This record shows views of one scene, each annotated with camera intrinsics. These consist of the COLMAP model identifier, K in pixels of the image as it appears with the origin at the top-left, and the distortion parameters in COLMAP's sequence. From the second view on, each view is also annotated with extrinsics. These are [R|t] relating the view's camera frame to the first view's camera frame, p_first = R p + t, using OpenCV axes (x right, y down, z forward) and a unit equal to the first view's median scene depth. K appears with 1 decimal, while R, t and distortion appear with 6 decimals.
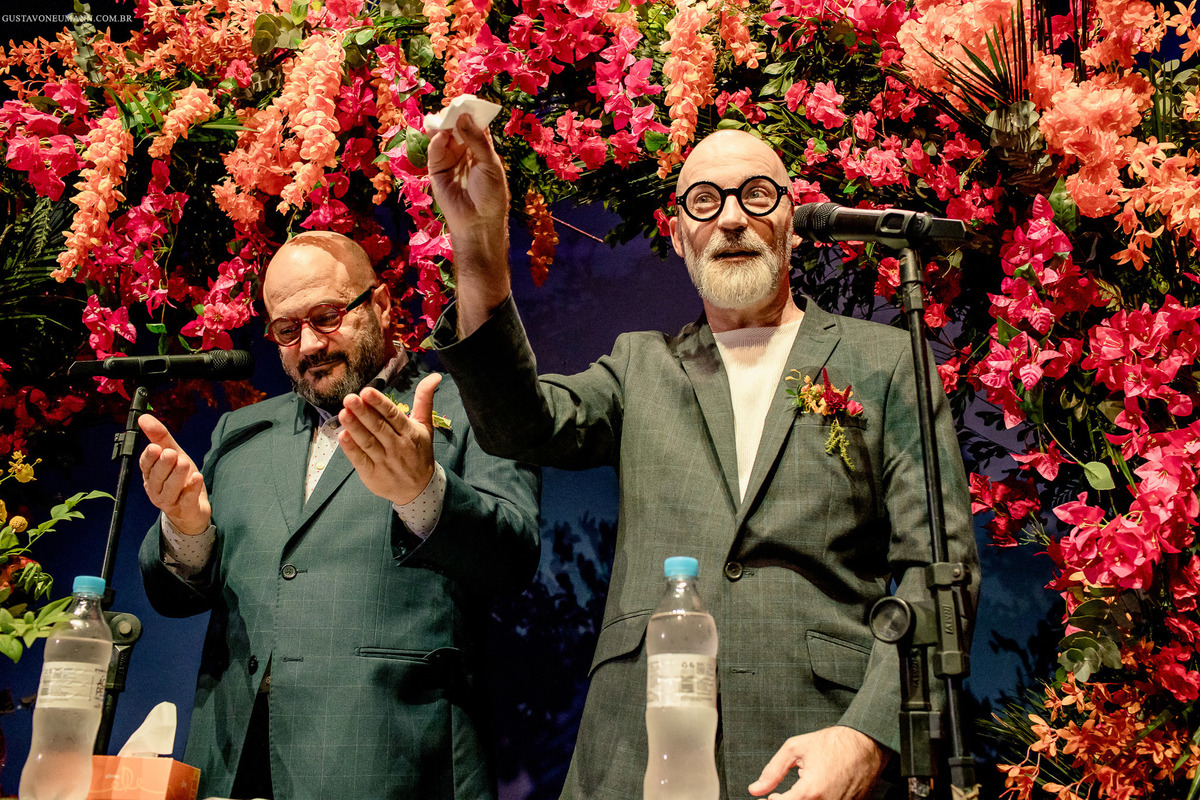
lens RADIAL K [[1150.3, 0, 600.0], [0, 1150.3, 400.0], [0, 0, 1]] dist [-0.124859, 0.173056]
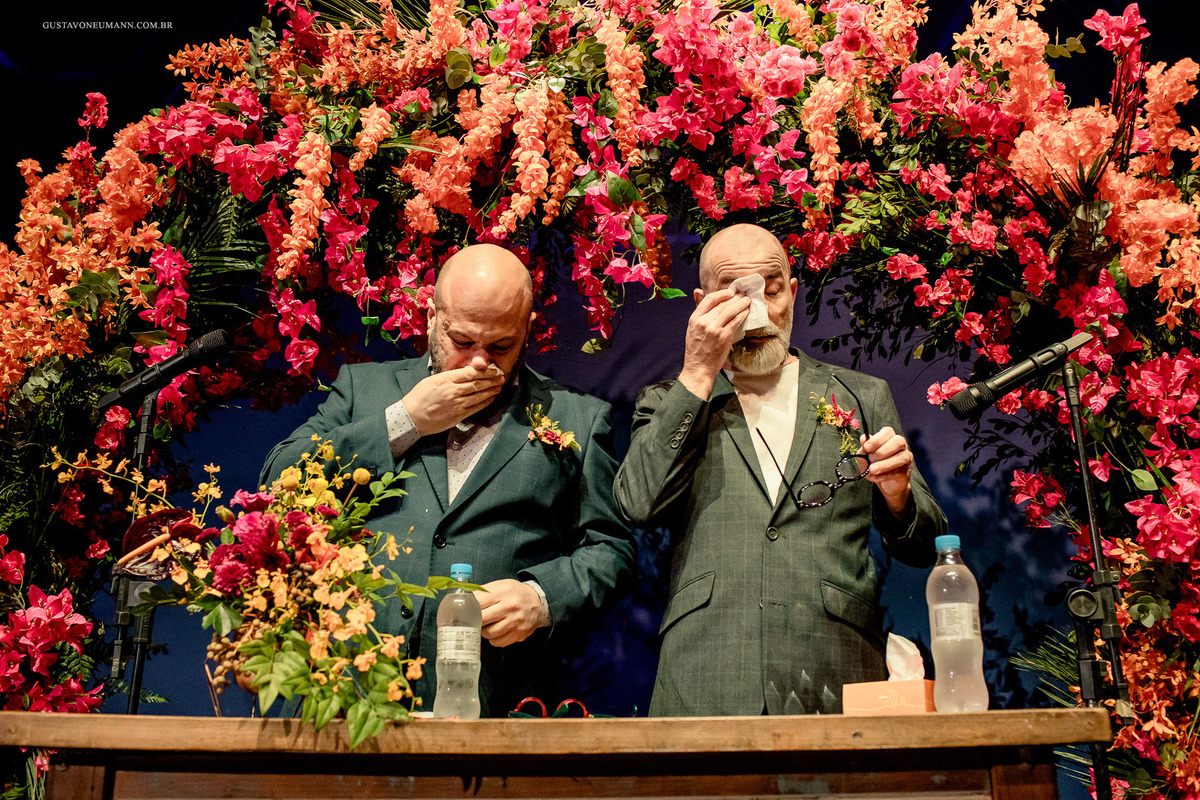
lens RADIAL K [[1139.3, 0, 589.2], [0, 1139.3, 406.8], [0, 0, 1]] dist [-0.103108, 0.115062]
pose [[0.983369, 0.038642, 0.177462, -0.441599], [-0.045954, 0.998248, 0.037273, -0.039460], [-0.175711, -0.044809, 0.983422, -0.207123]]
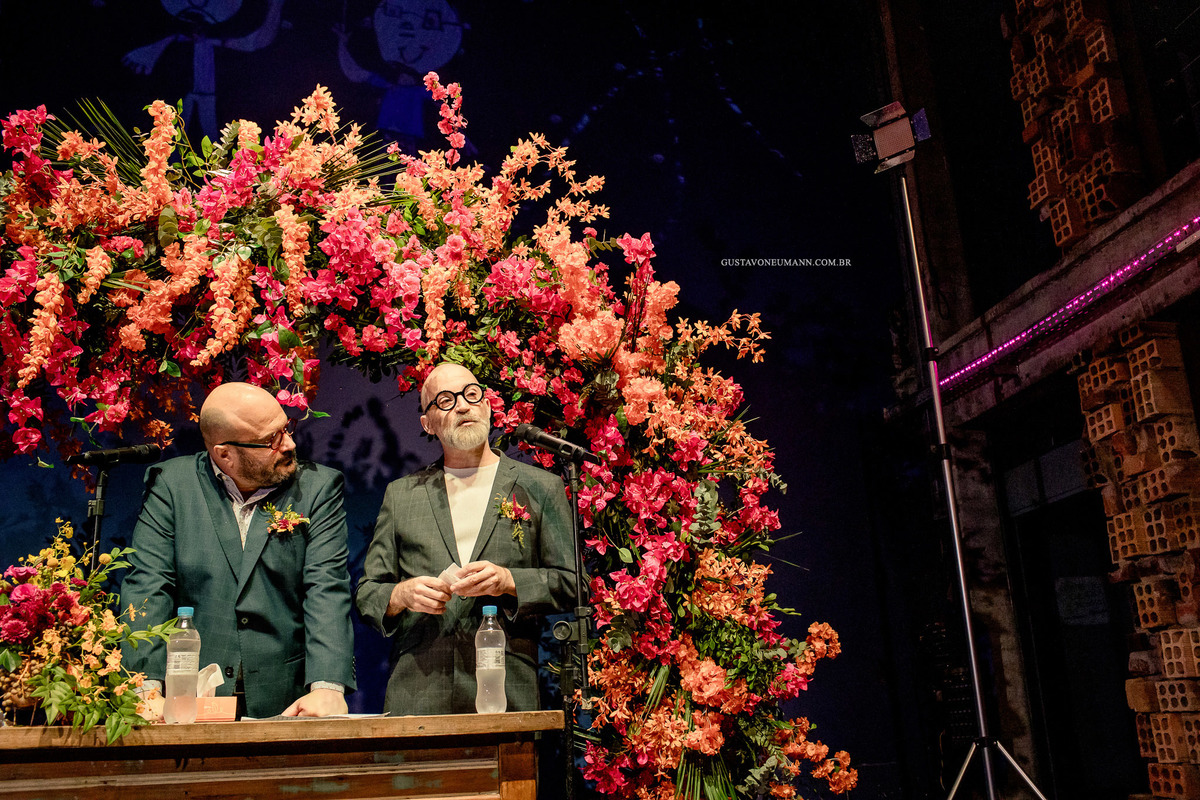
lens RADIAL K [[1139.3, 0, 589.2], [0, 1139.3, 406.8], [0, 0, 1]] dist [-0.103108, 0.115062]
pose [[0.872064, 0.086319, 0.481720, -0.635353], [-0.117509, 0.992459, 0.034891, -0.261276], [-0.475075, -0.087033, 0.875631, -0.772049]]
